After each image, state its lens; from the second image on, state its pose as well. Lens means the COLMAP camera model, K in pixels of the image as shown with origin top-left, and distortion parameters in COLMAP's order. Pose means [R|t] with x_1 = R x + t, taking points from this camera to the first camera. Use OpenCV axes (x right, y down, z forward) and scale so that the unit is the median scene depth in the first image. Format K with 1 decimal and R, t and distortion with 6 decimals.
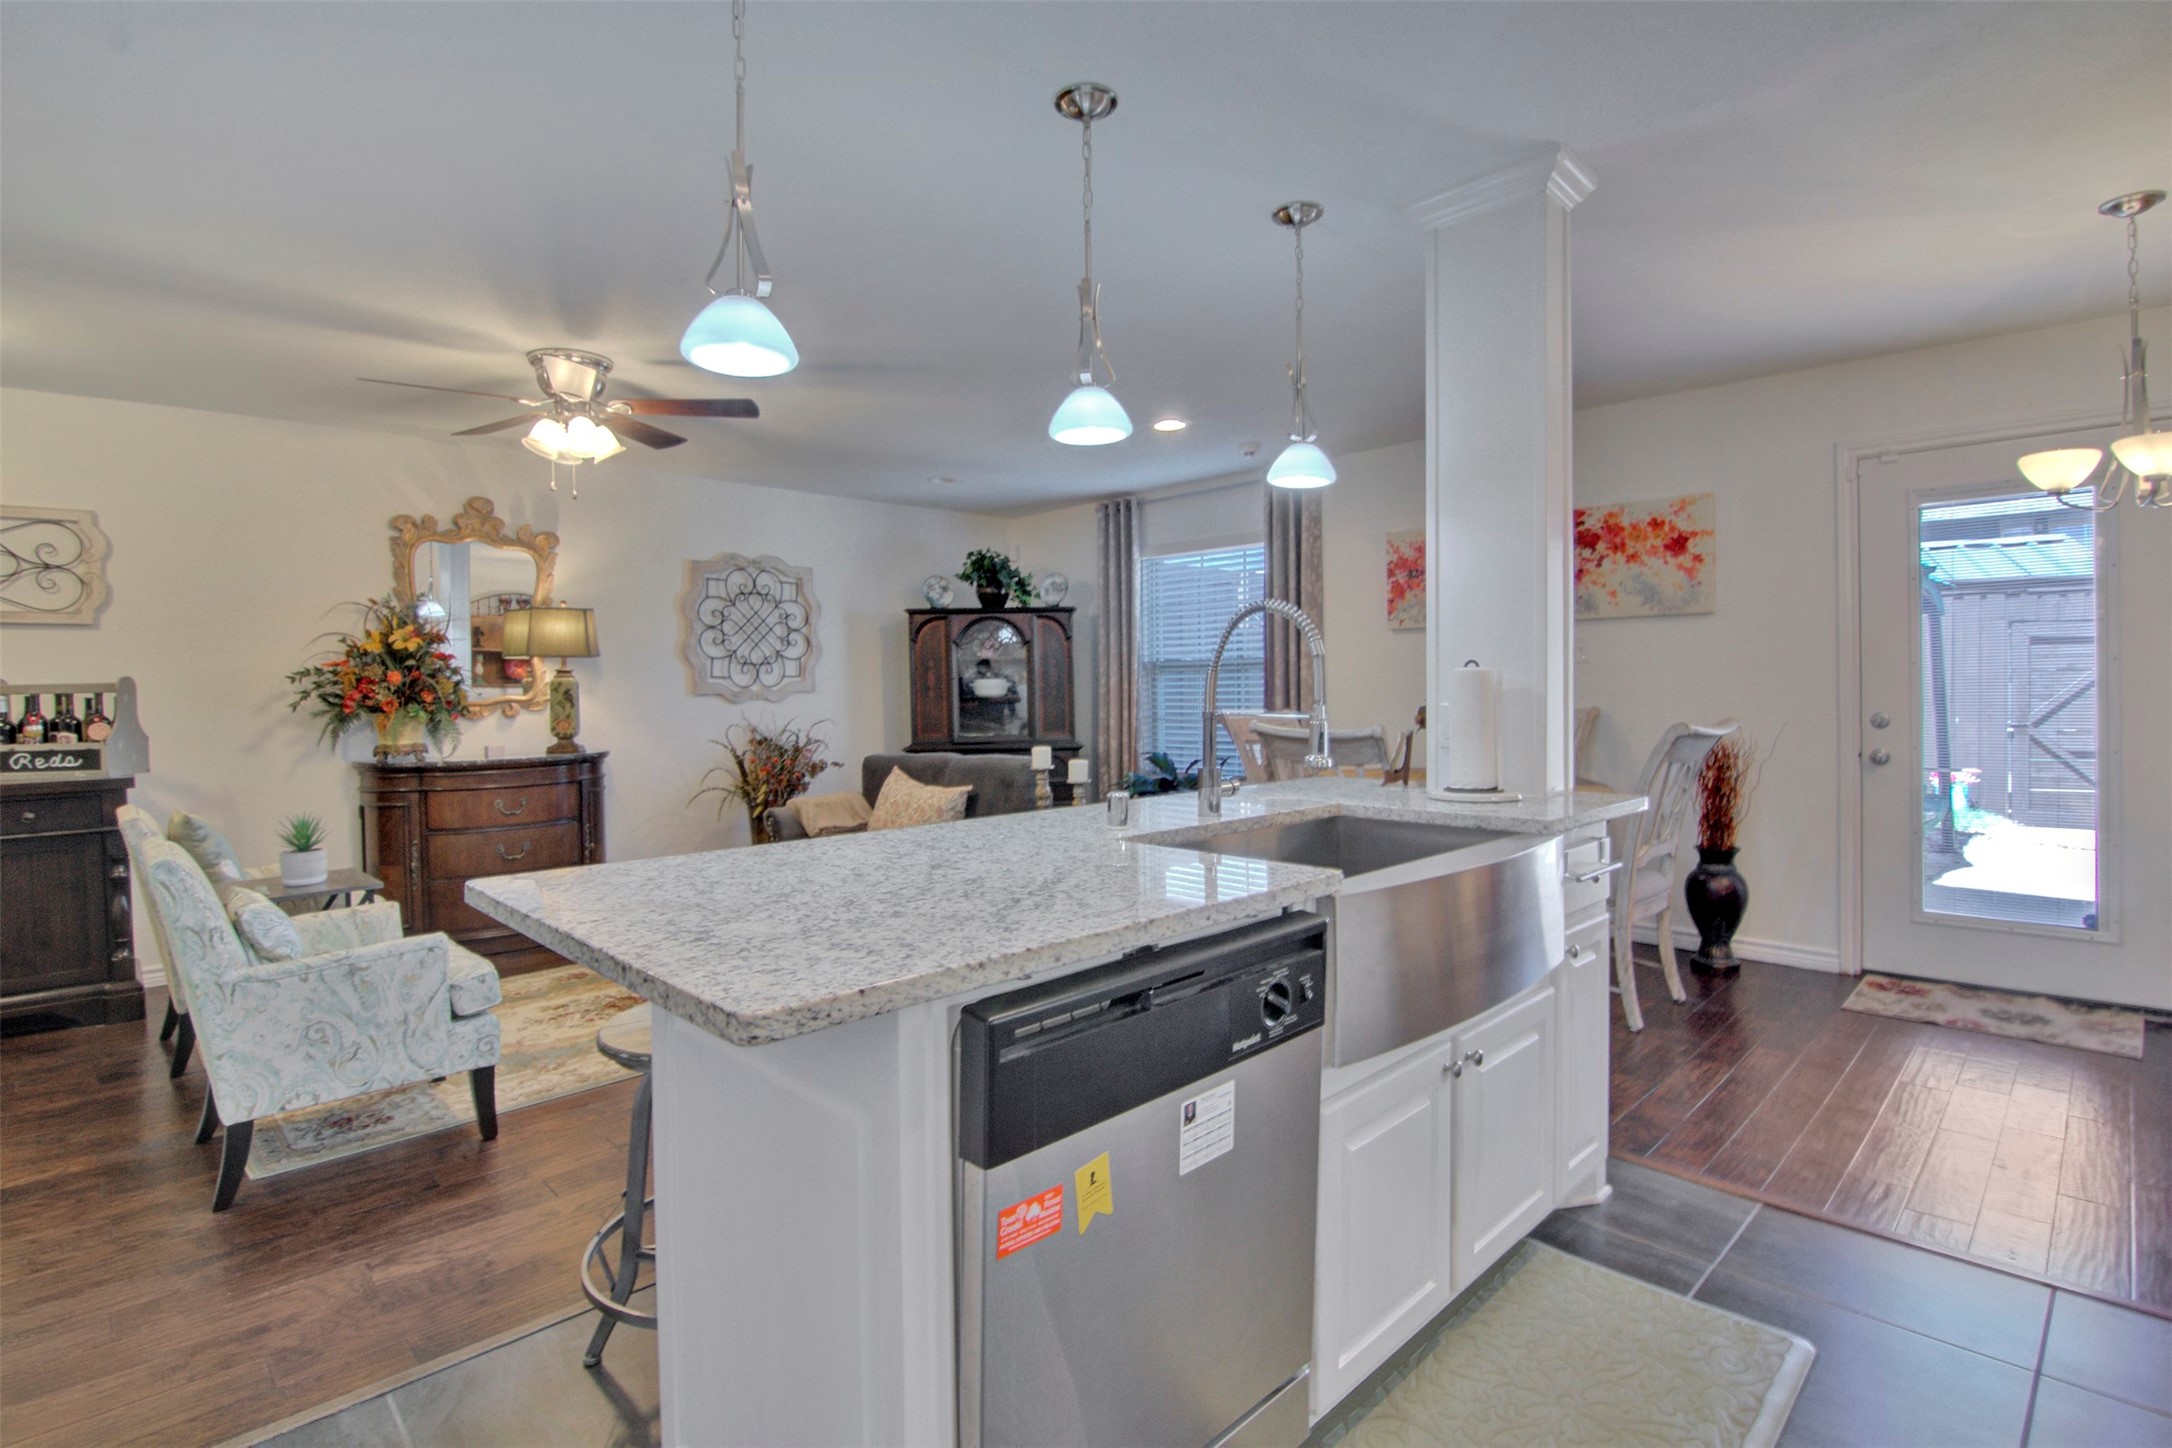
lens RADIAL K [[1032.1, 0, 1076.3], [0, 1032.1, 704.1], [0, 0, 1]] dist [-0.007873, -0.008510]
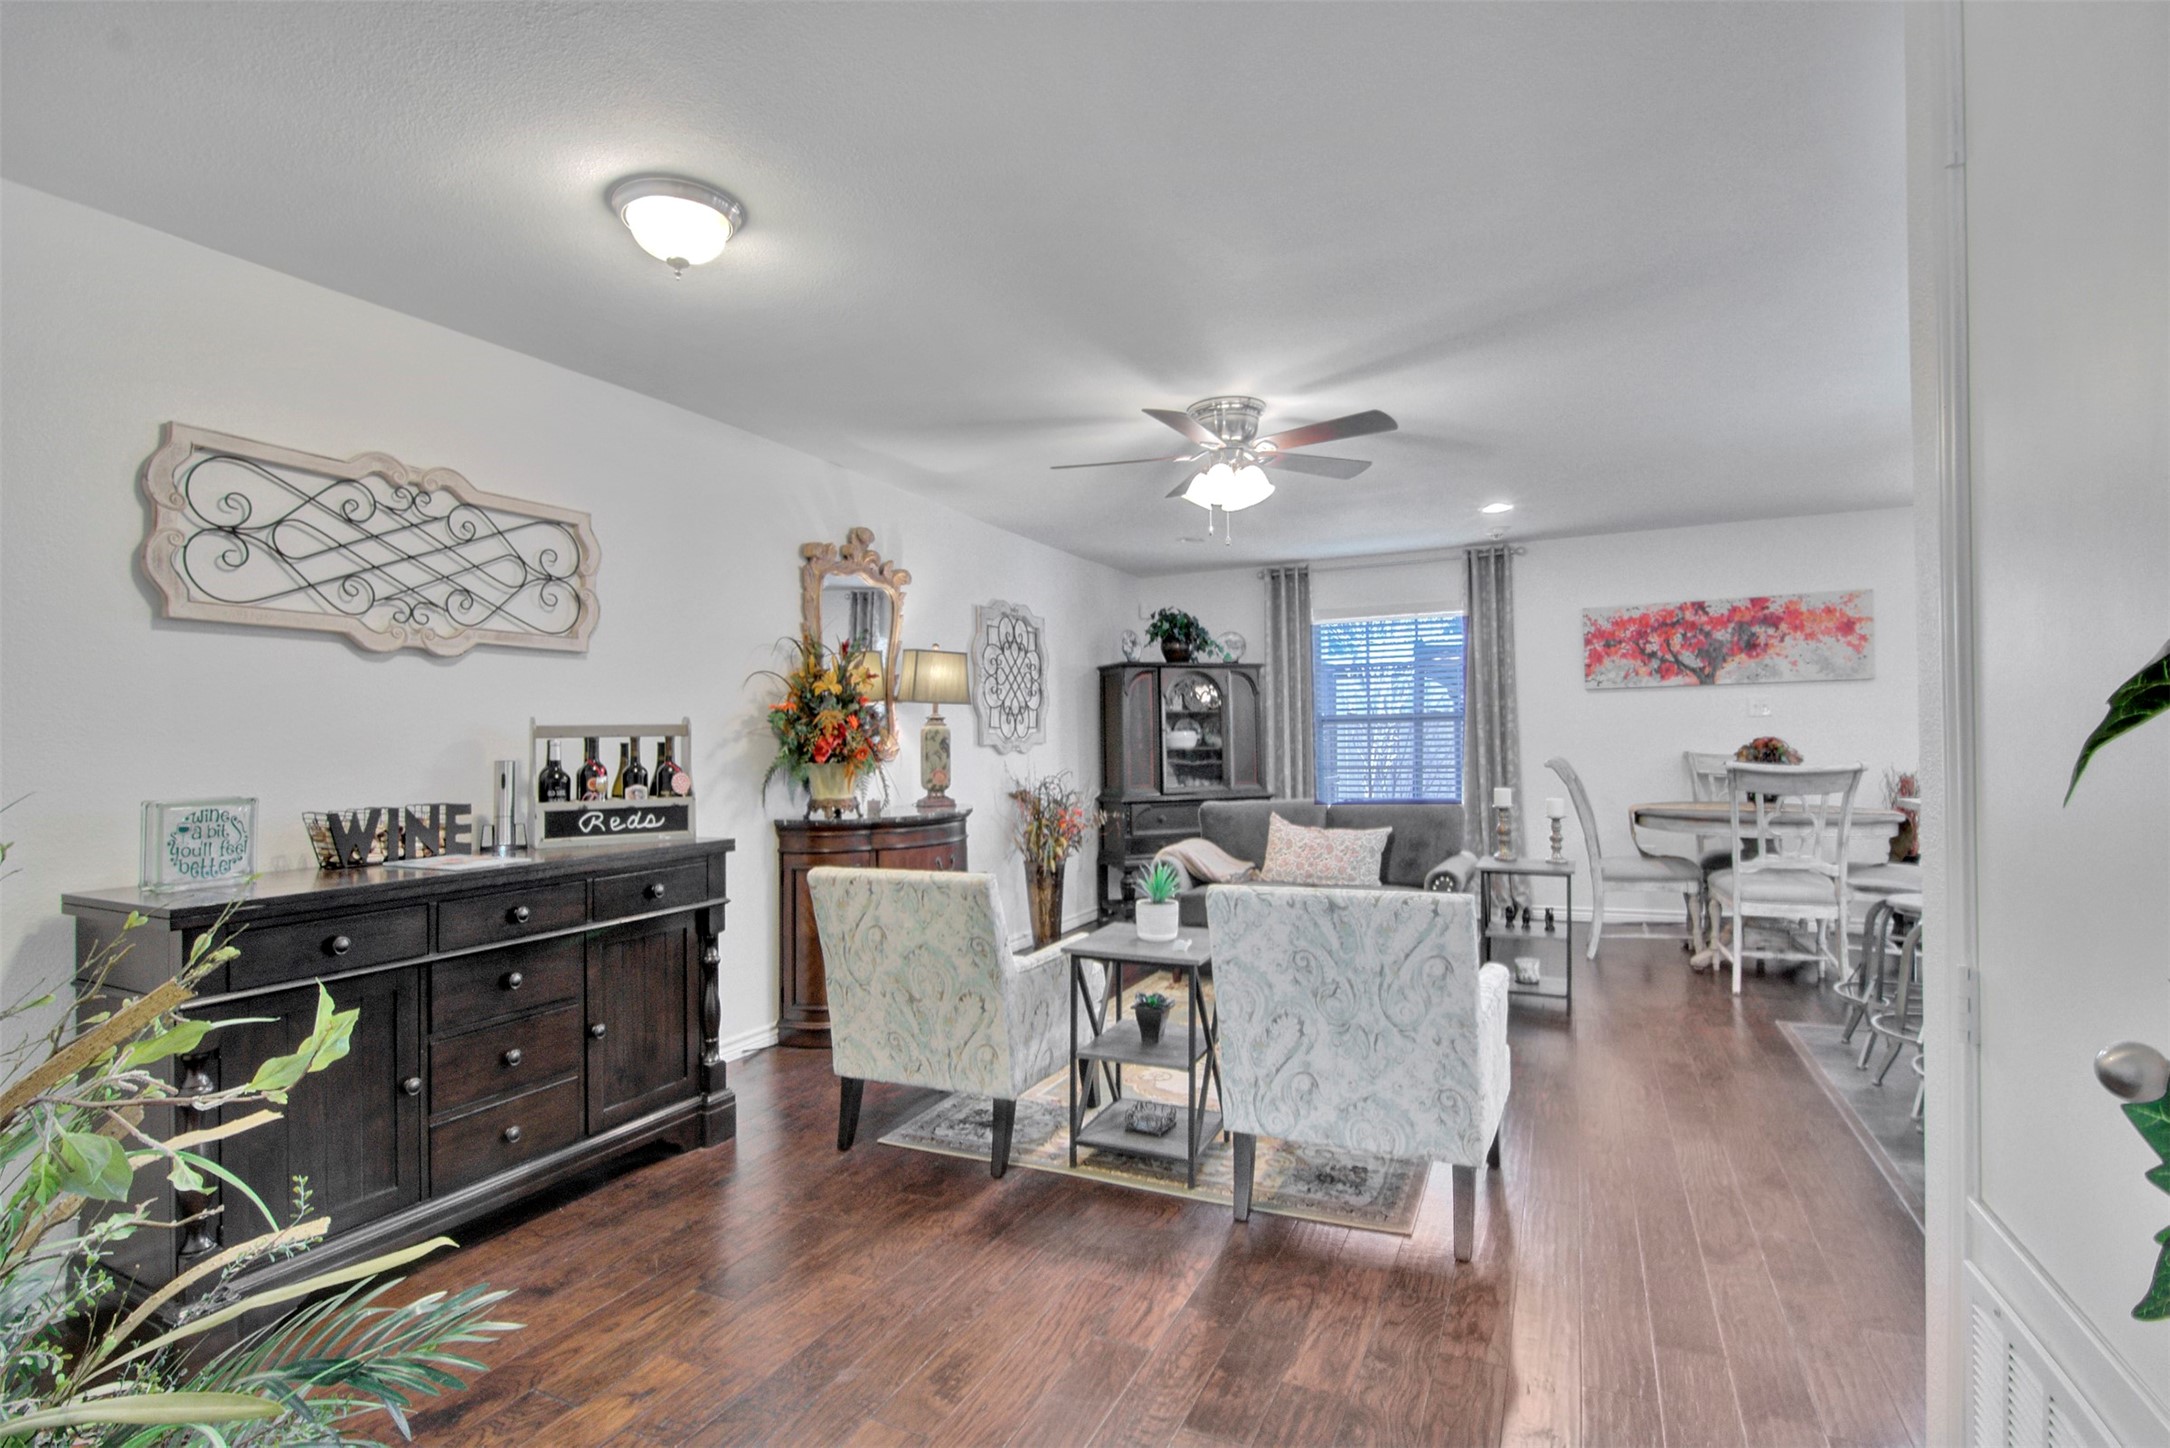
lens RADIAL K [[1031.2, 0, 1065.7], [0, 1031.2, 709.4], [0, 0, 1]] dist [-0.007873, -0.008510]
pose [[0.942228, 0.009154, 0.334847, -0.702304], [0.010030, 0.998407, -0.055518, 0.012442], [-0.334822, 0.055670, 0.940636, 0.085315]]
